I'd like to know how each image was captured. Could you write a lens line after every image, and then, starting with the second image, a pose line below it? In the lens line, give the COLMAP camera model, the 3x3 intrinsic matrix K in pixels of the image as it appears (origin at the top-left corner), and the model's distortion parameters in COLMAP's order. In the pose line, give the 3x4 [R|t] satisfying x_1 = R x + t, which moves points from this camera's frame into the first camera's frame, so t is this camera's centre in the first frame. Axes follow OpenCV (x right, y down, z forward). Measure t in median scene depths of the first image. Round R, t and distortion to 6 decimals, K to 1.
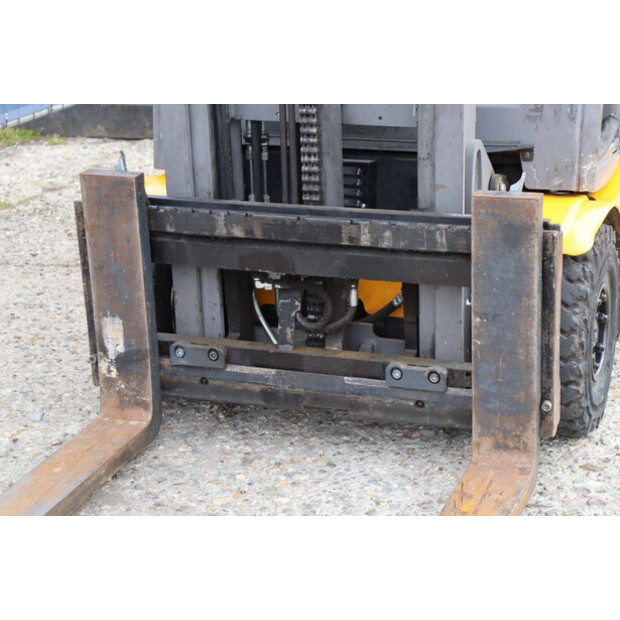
lens RADIAL K [[1515.6, 0, 315.7], [0, 1515.6, 313.8], [0, 0, 1]] dist [0.457584, 0.000000]
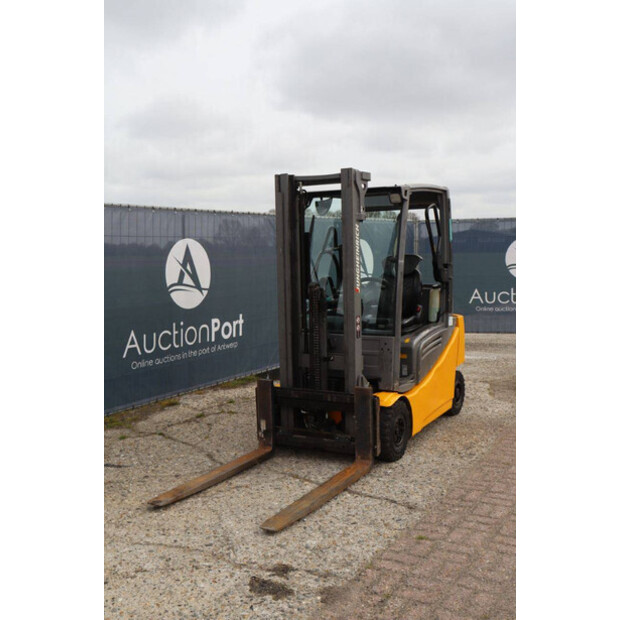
lens RADIAL K [[719.2, 0, 310.0], [0, 719.2, 310.3], [0, 0, 1]] dist [-0.015727, 0.000000]
pose [[0.987826, 0.027603, -0.153093, 0.237662], [-0.062799, 0.971136, -0.230111, 0.139858], [0.142322, 0.236924, 0.961047, -0.702809]]
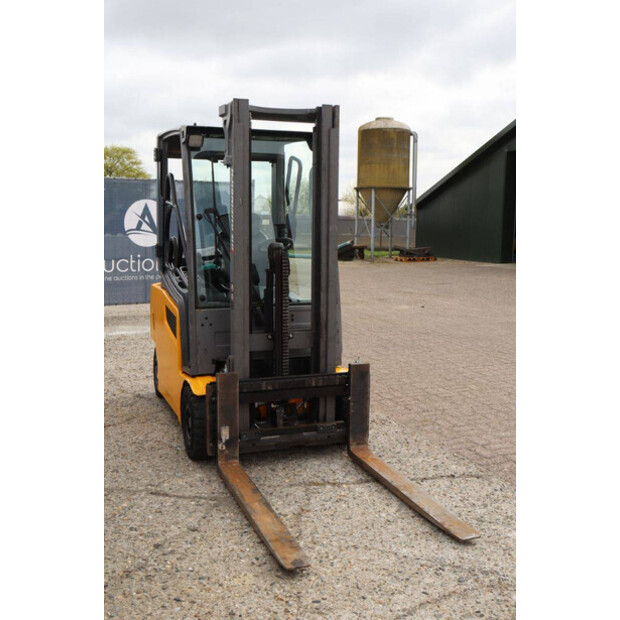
lens RADIAL K [[719.2, 0, 315.3], [0, 719.2, 308.1], [0, 0, 1]] dist [-0.015727, 0.000000]
pose [[0.737693, -0.038589, 0.674032, -0.895353], [0.178556, 0.973968, -0.139660, 0.004648], [-0.651096, 0.223379, 0.725379, -0.080904]]
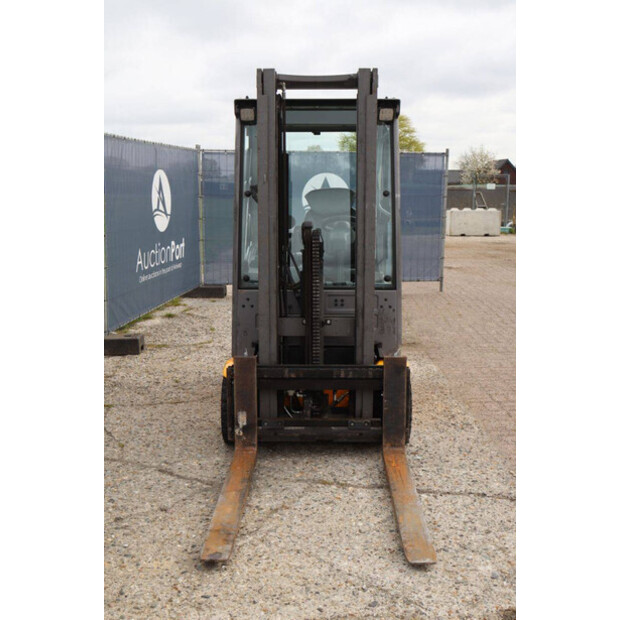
lens RADIAL K [[813.1, 0, 311.5], [0, 813.1, 307.1], [0, 0, 1]] dist [0.113068, 0.000000]
pose [[0.936317, -0.015912, 0.350795, -0.527949], [0.077447, 0.983731, -0.162094, 0.064124], [-0.342509, 0.178939, 0.922317, -0.382261]]
